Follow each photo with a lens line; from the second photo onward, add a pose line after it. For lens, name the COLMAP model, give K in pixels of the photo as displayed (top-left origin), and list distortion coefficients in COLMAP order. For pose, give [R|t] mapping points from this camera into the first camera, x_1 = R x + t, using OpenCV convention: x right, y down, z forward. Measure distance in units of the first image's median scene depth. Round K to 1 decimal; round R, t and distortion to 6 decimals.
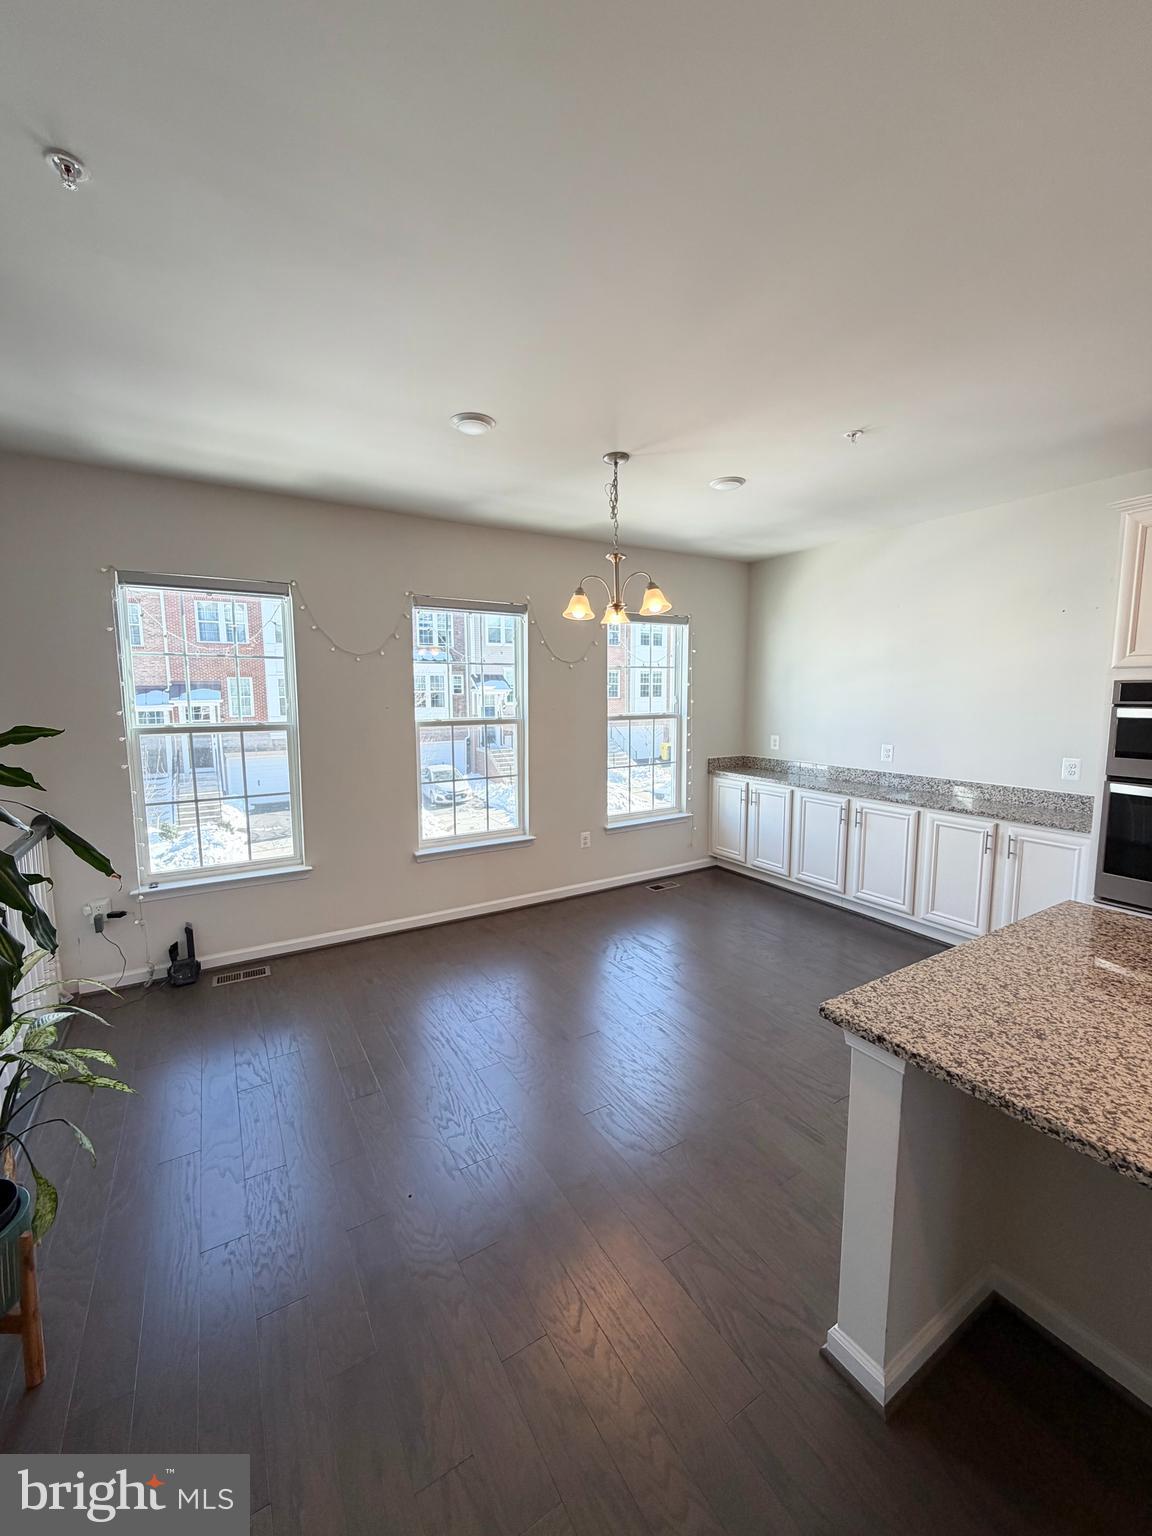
lens RADIAL K [[607.6, 0, 577.0], [0, 607.6, 764.6], [0, 0, 1]] dist [-0.000705, -0.000320]
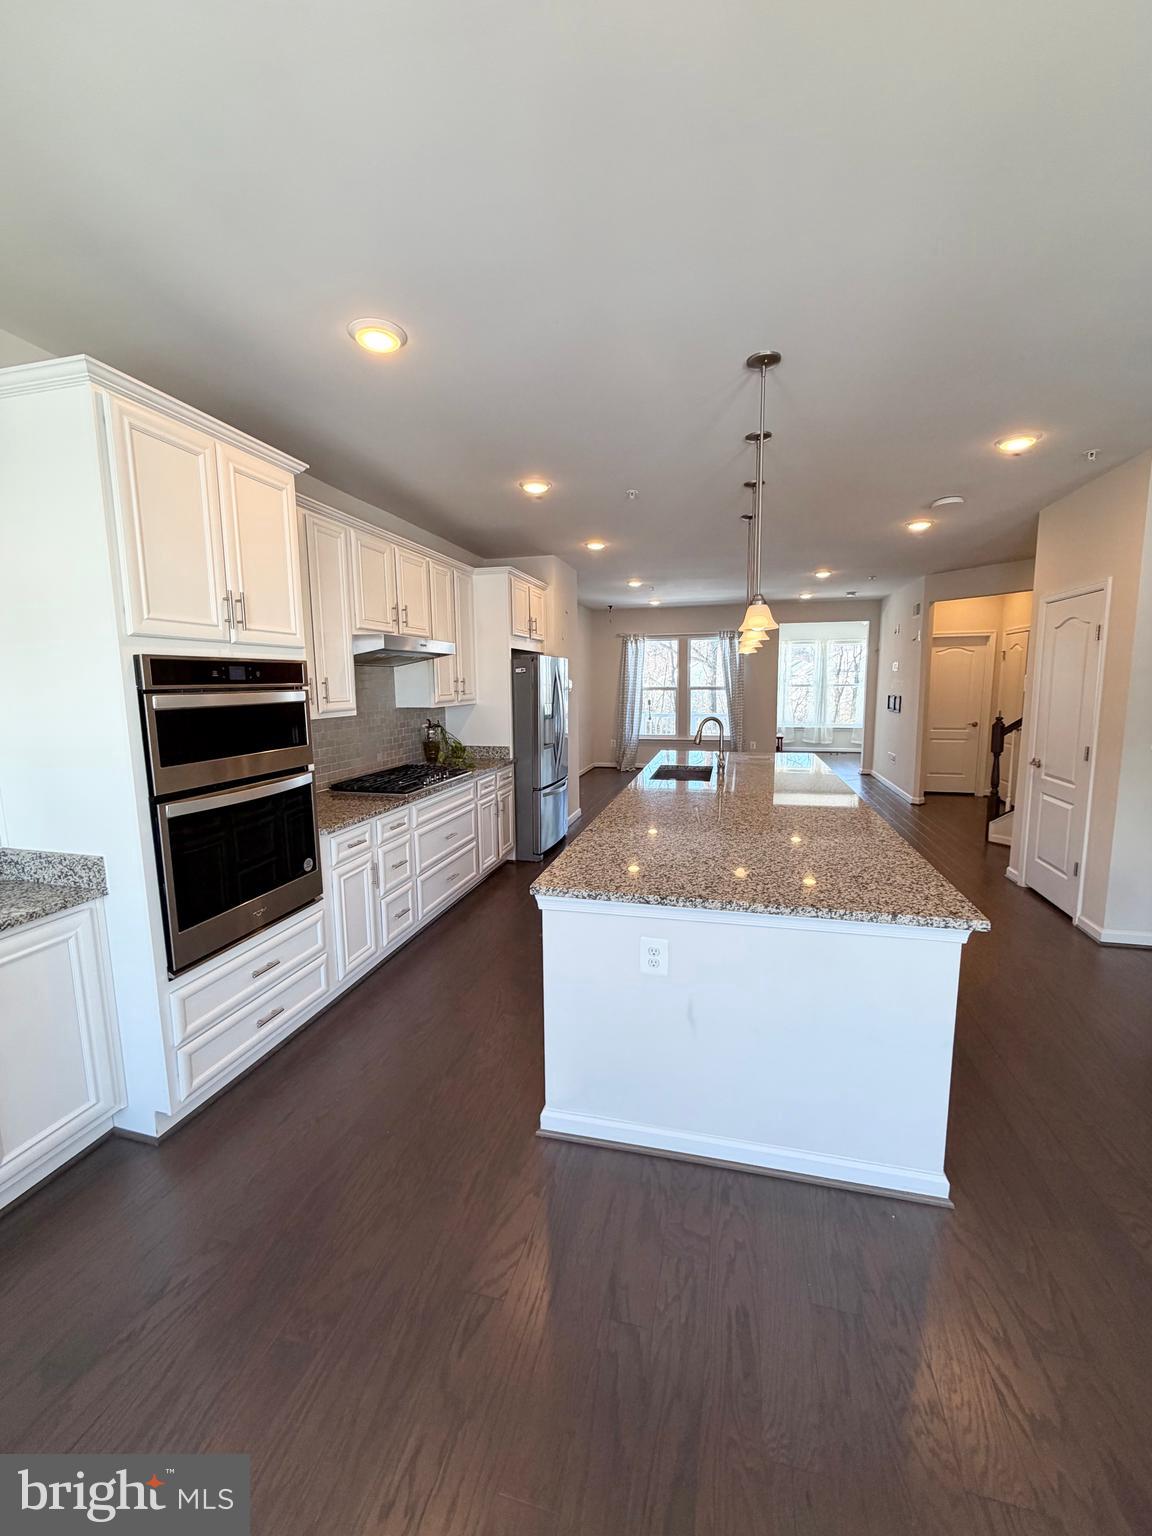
lens RADIAL K [[607.6, 0, 576.3], [0, 607.6, 768.6], [0, 0, 1]] dist [-0.000705, -0.000320]
pose [[-0.698540, -0.088997, 0.710015, 0.073976], [0.099193, 0.970613, 0.219252, -0.116655], [-0.708663, 0.223584, -0.669184, 1.145382]]
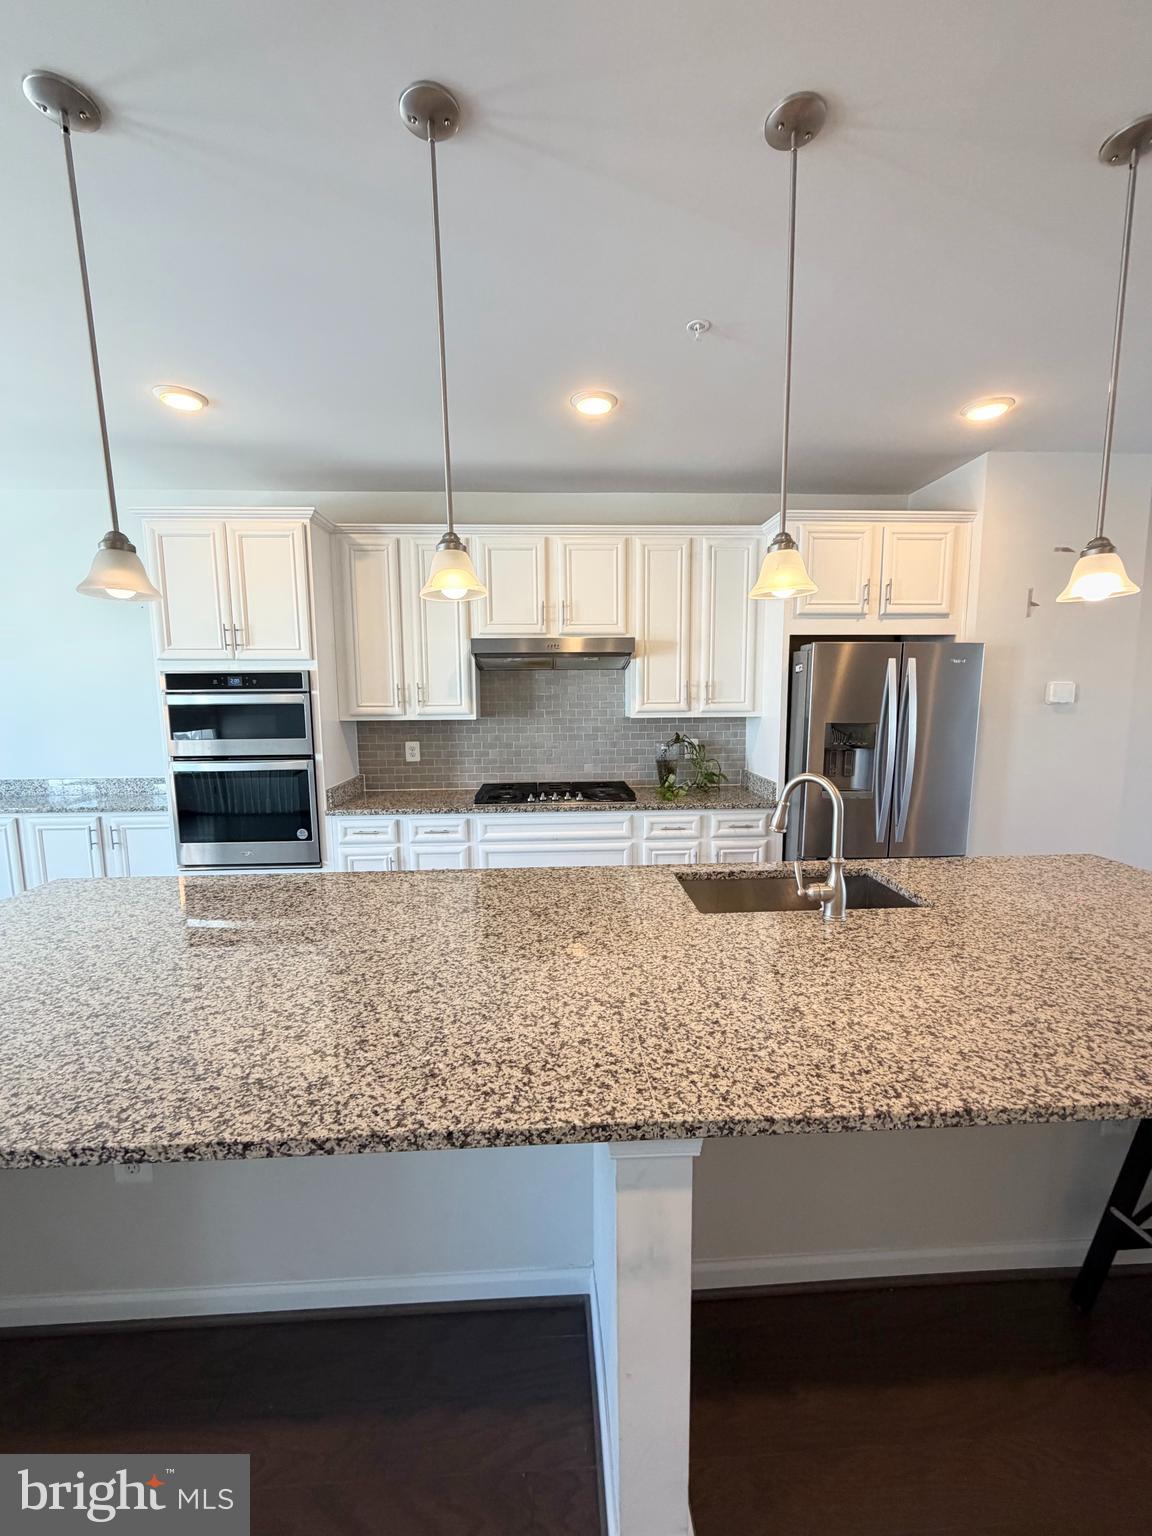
lens RADIAL K [[607.6, 0, 575.9], [0, 607.6, 765.9], [0, 0, 1]] dist [-0.000705, -0.000320]
pose [[0.479717, -0.103860, 0.871255, 0.264607], [0.107223, 0.992467, 0.059272, 0.049926], [-0.870847, 0.064985, 0.487239, -0.196650]]
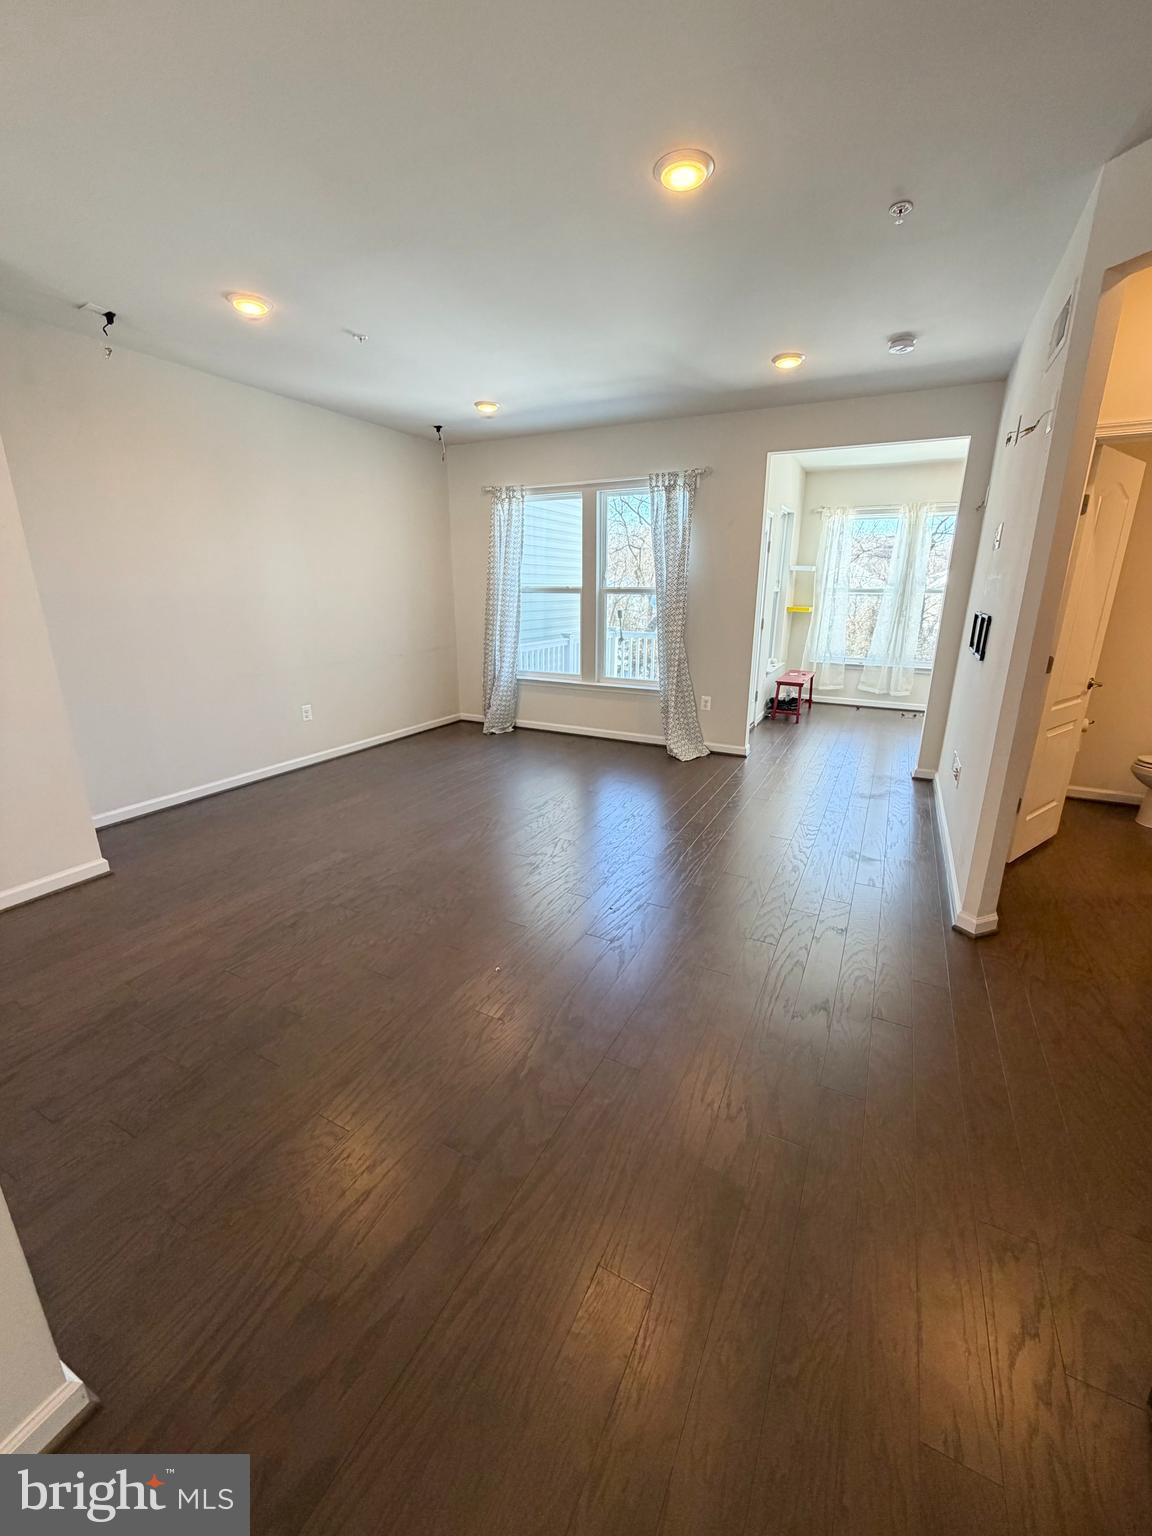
lens RADIAL K [[607.6, 0, 575.3], [0, 607.6, 771.1], [0, 0, 1]] dist [-0.000705, -0.000320]
pose [[-0.521193, -0.246968, 0.816924, 0.513506], [0.097383, 0.933752, 0.344418, 0.146594], [-0.847864, 0.259063, -0.462615, -0.770199]]
